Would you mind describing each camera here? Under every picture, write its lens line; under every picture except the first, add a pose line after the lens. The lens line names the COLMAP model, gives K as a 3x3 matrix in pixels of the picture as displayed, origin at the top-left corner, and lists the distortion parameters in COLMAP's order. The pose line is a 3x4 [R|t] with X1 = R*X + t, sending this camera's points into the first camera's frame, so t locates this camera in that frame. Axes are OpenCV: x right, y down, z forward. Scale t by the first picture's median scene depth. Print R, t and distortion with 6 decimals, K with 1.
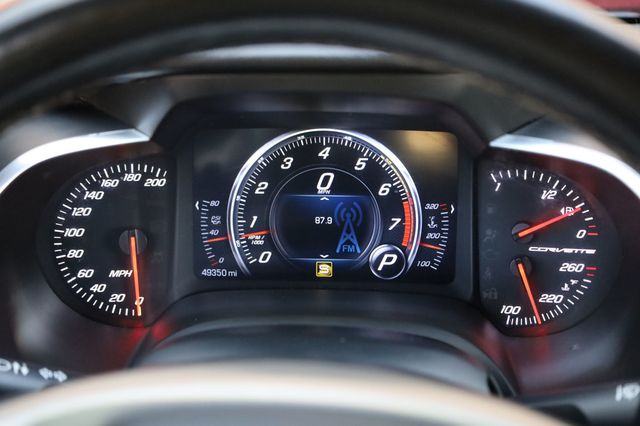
lens RADIAL K [[842.8, 0, 319.8], [0, 842.8, 212.6], [0, 0, 1]] dist [0.008535, 0.000000]
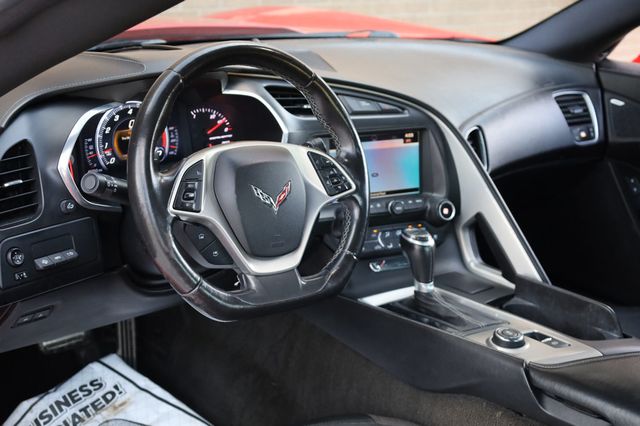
lens RADIAL K [[918.0, 0, 320.2], [0, 918.0, 213.1], [0, 0, 1]] dist [0.021704, 0.000000]
pose [[0.724040, -0.190924, 0.662808, -1.351921], [0.203715, 0.977253, 0.058967, 0.161628], [-0.658989, 0.092330, 0.746464, -1.235427]]
